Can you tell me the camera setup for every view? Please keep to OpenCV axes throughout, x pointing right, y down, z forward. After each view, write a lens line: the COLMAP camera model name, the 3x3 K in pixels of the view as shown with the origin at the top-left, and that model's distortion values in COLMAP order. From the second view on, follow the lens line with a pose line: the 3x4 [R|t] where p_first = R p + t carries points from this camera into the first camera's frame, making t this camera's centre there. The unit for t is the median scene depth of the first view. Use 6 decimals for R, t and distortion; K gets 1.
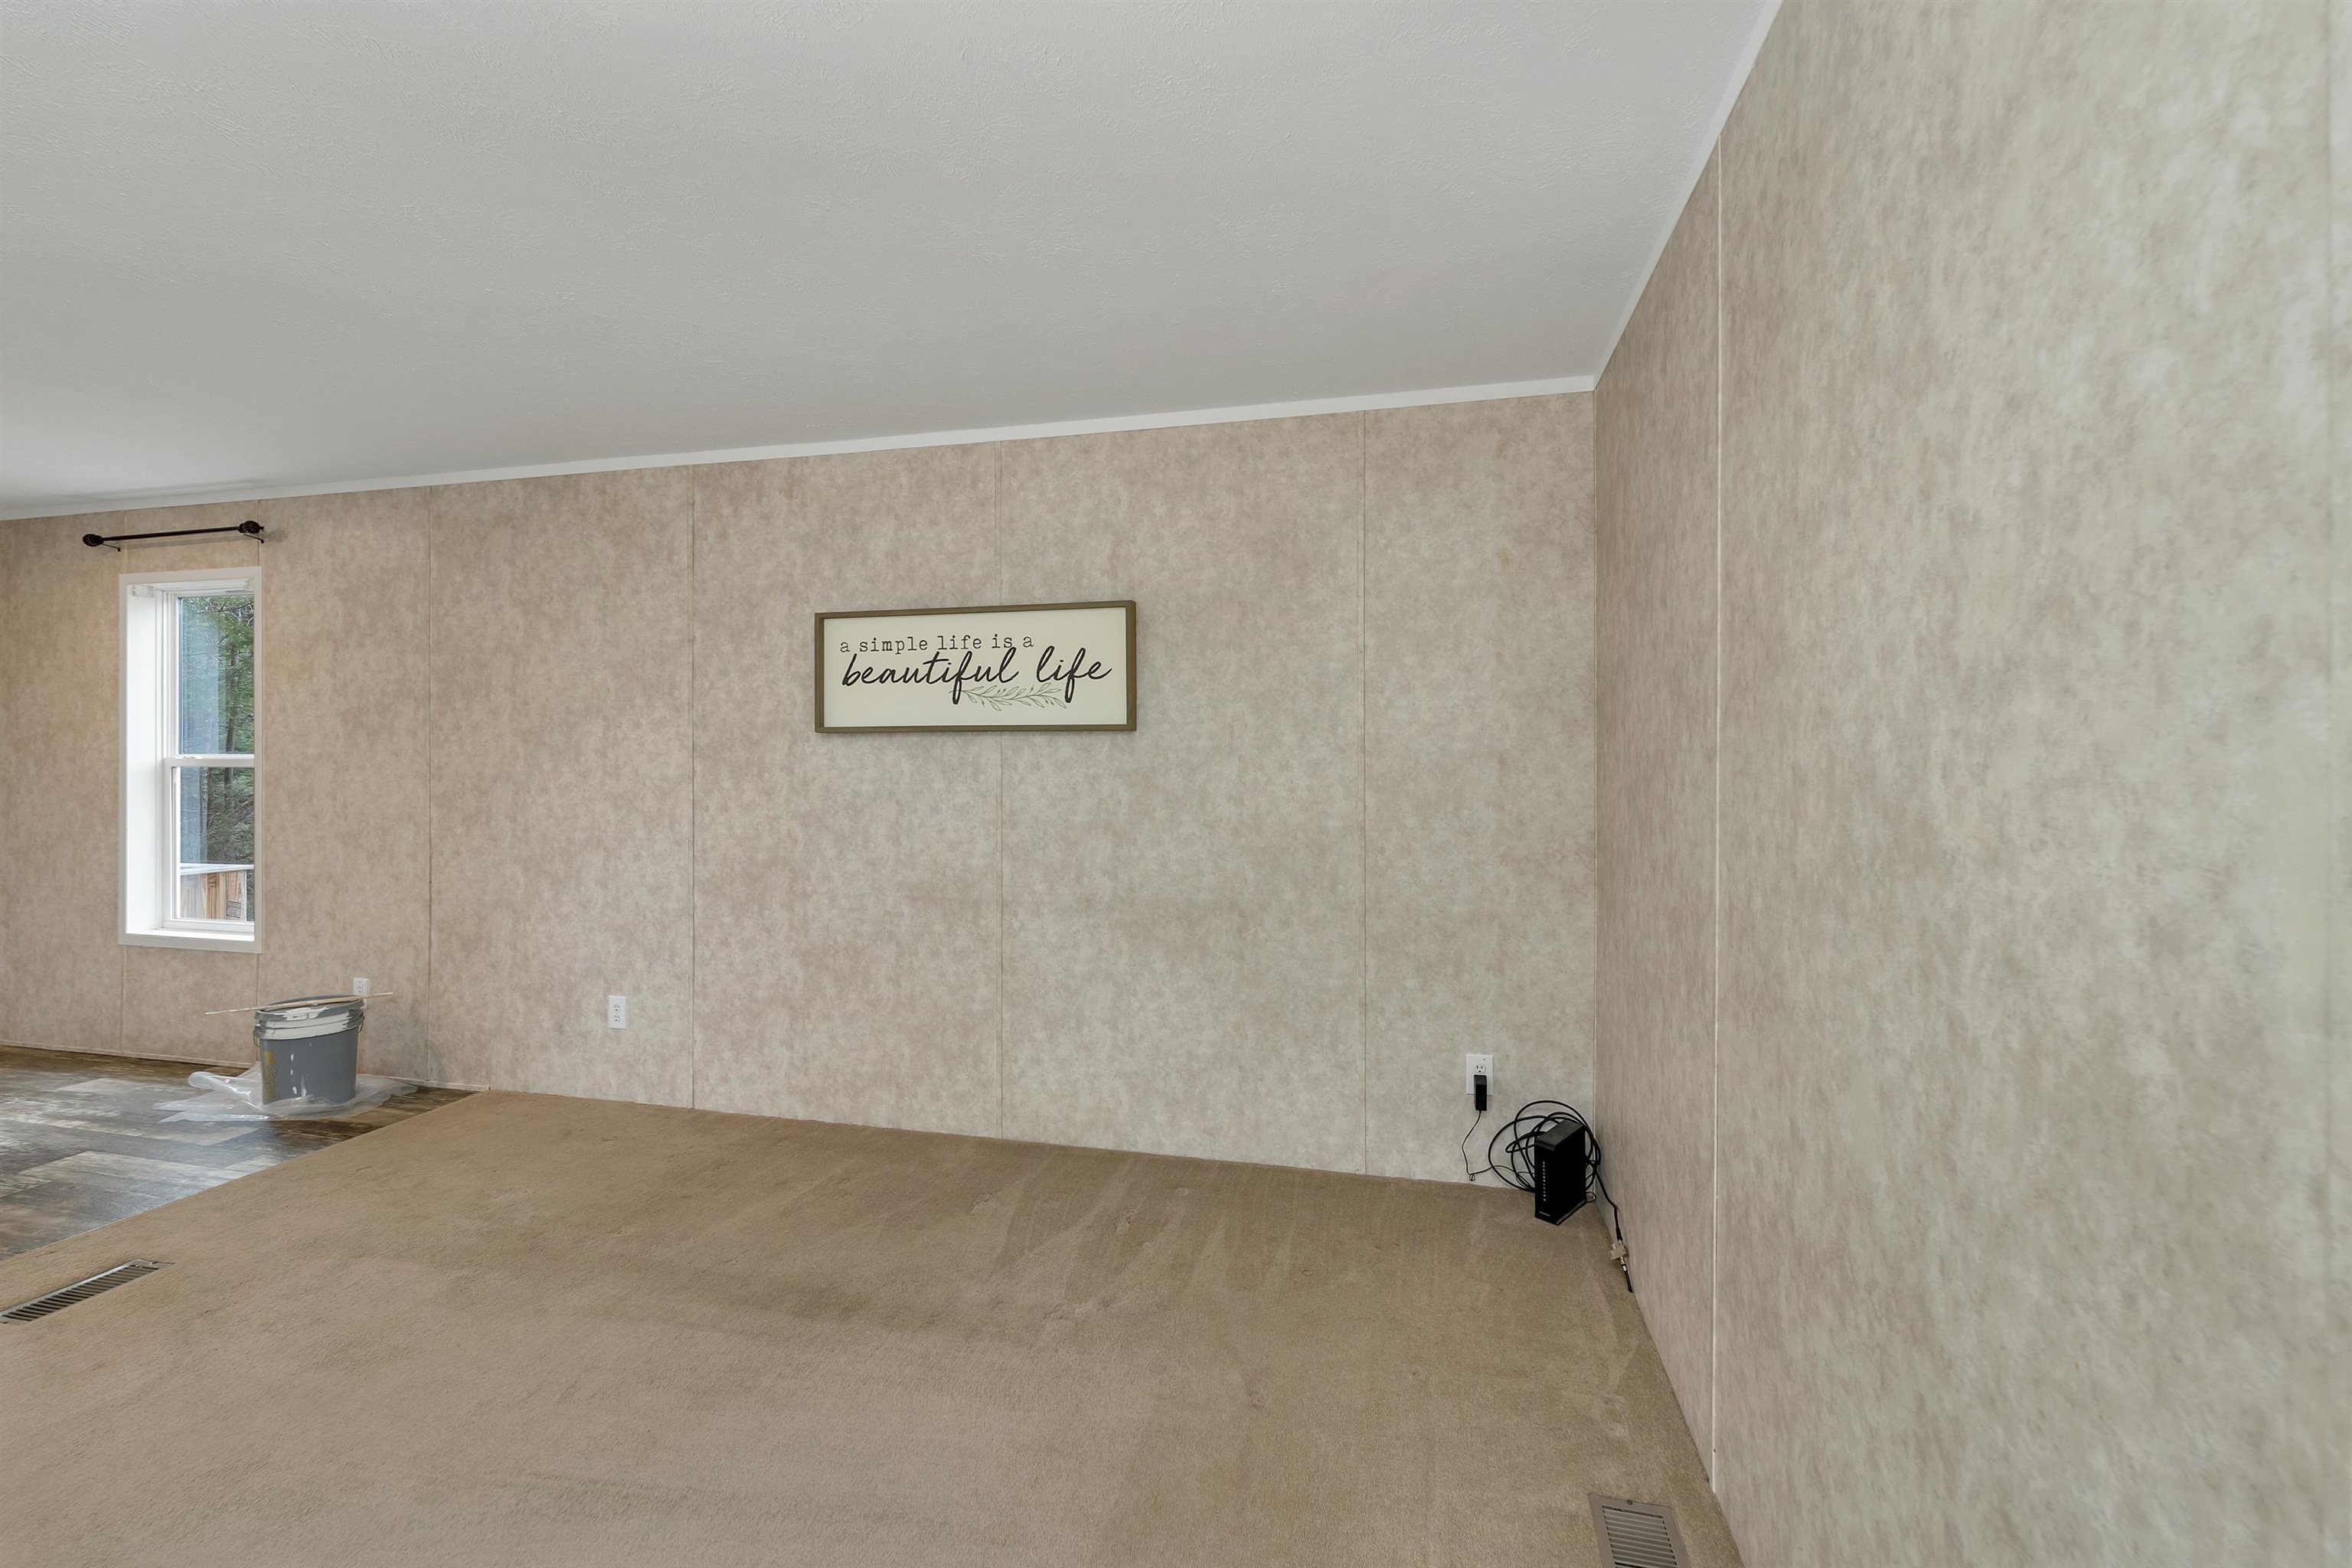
lens RADIAL K [[1008.9, 0, 1160.9], [0, 1008.9, 782.8], [0, 0, 1]] dist [0.005977, -0.000962]
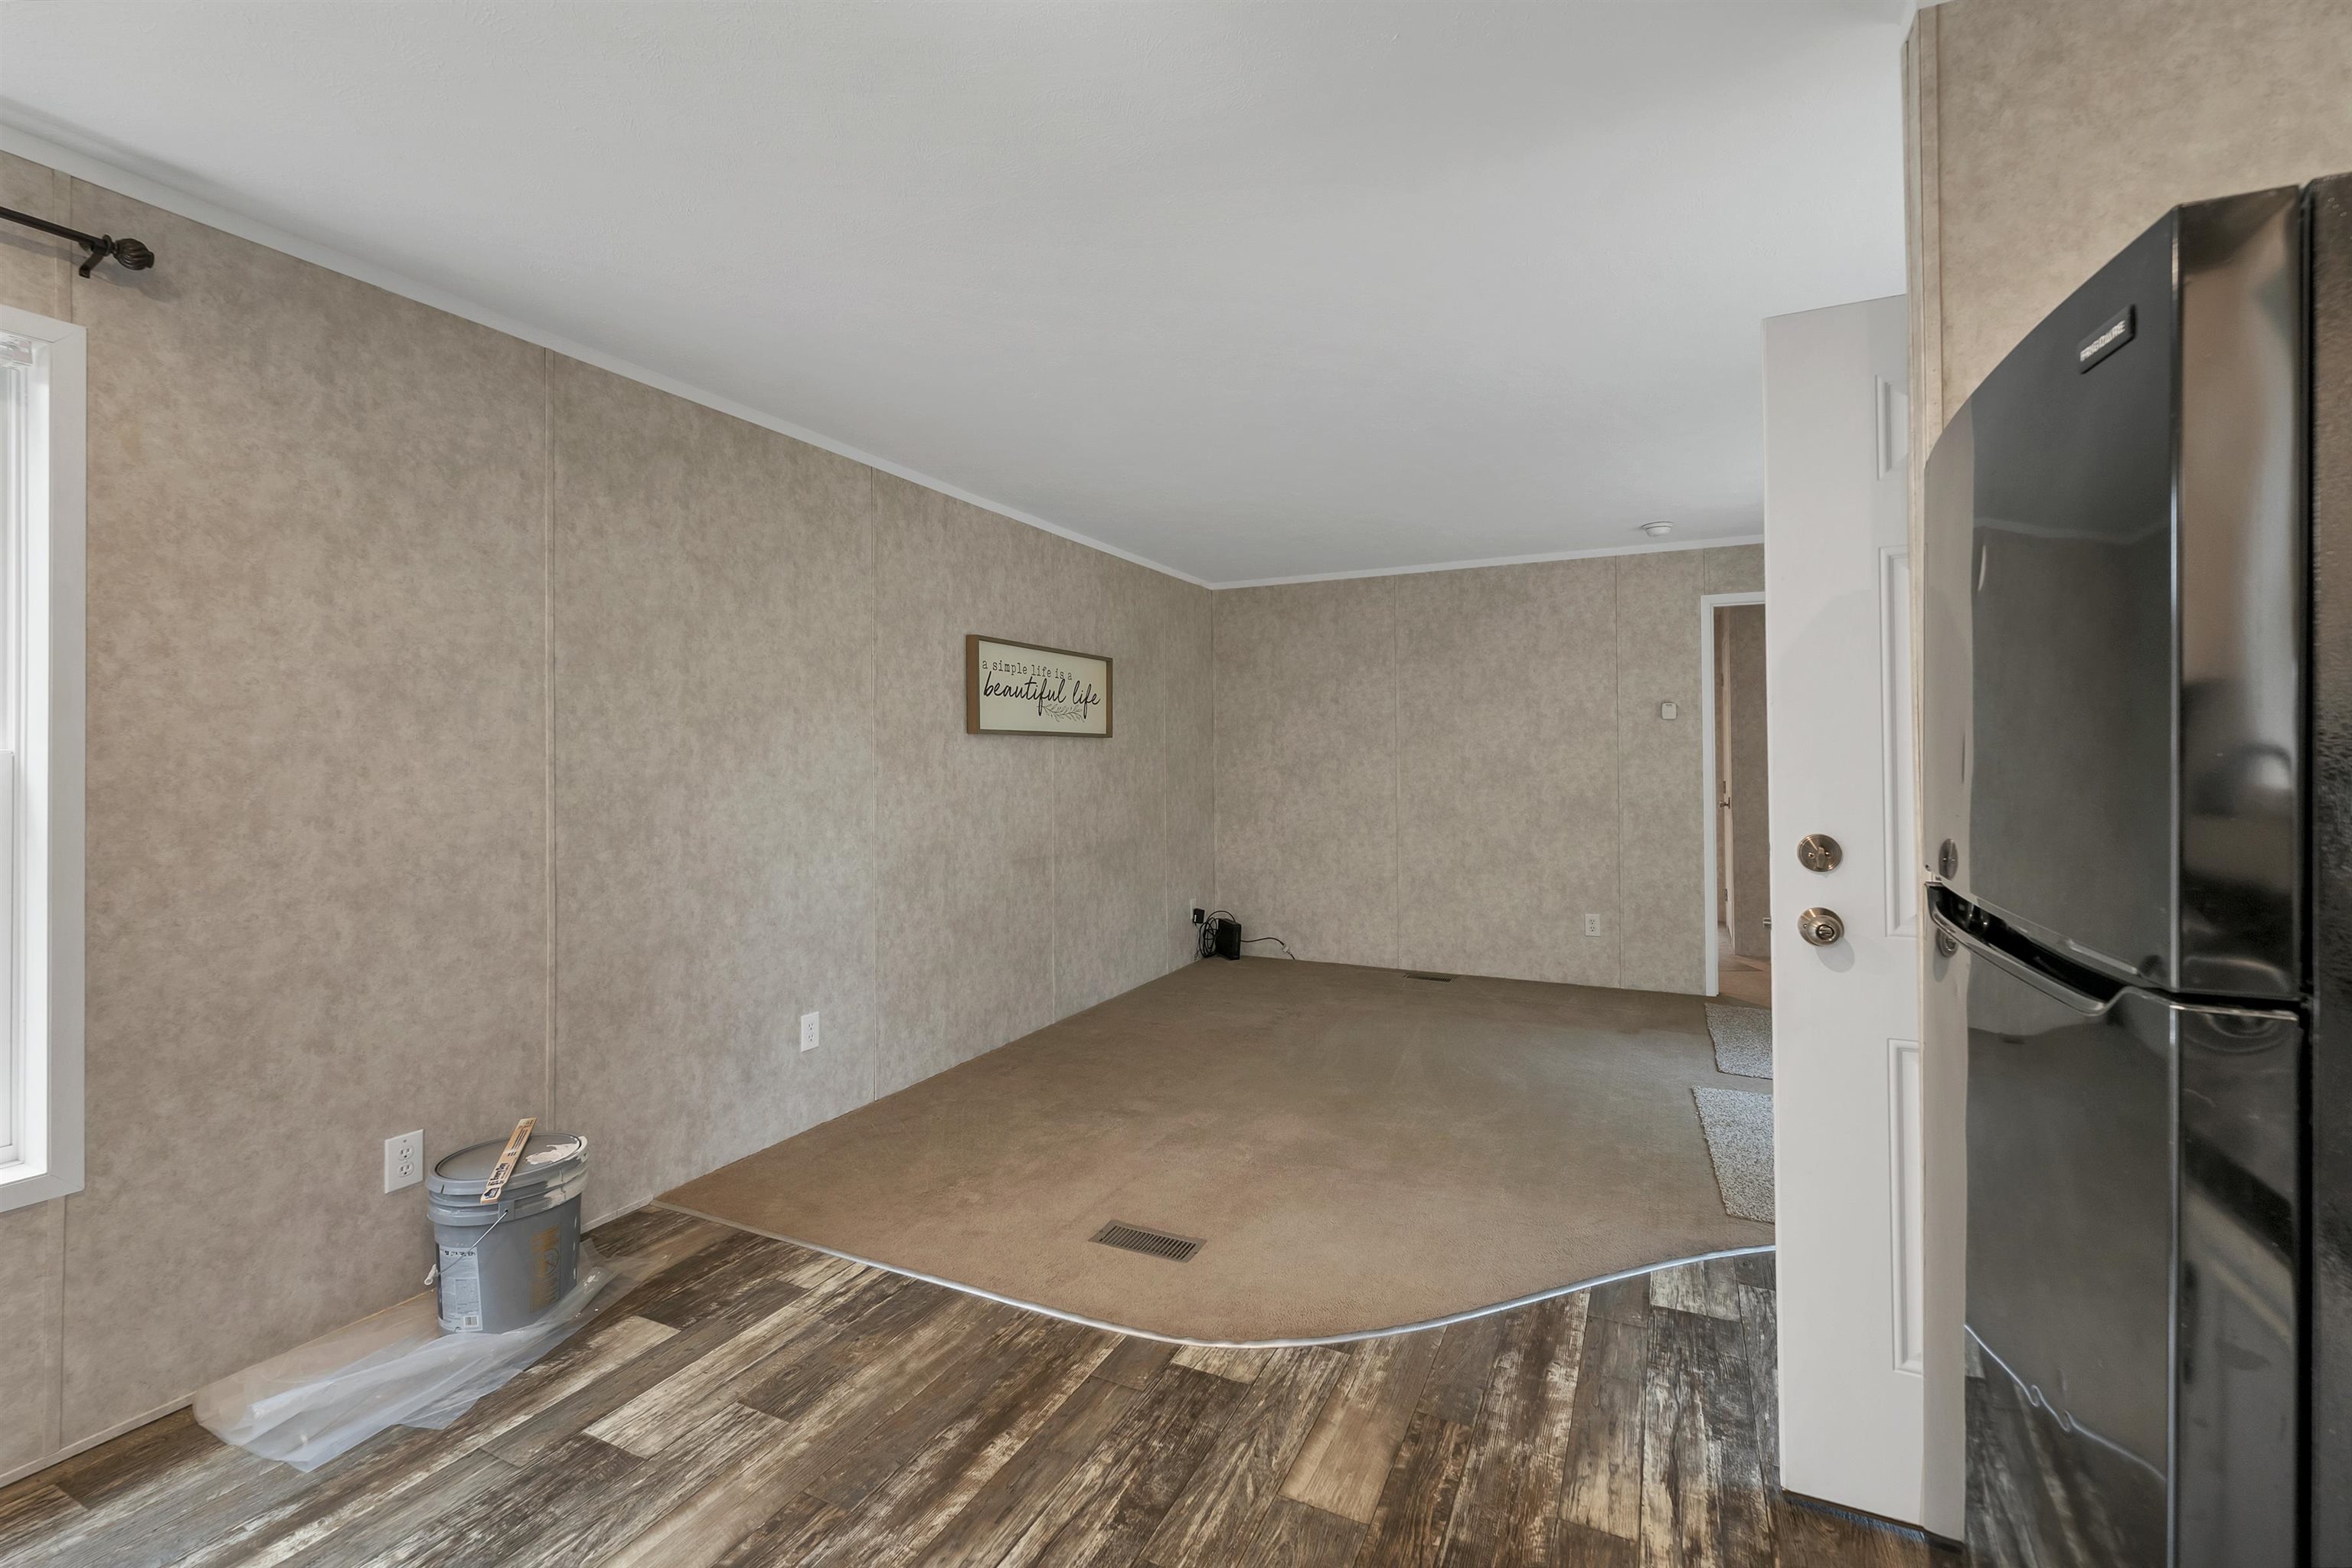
lens RADIAL K [[1008.9, 0, 1176.0], [0, 1008.9, 789.0], [0, 0, 1]] dist [0.005977, -0.000962]
pose [[0.207039, -0.028554, 0.977916, -1.431144], [0.035027, 0.999149, 0.021759, -0.001143], [-0.977705, 0.029749, 0.207863, 0.504380]]
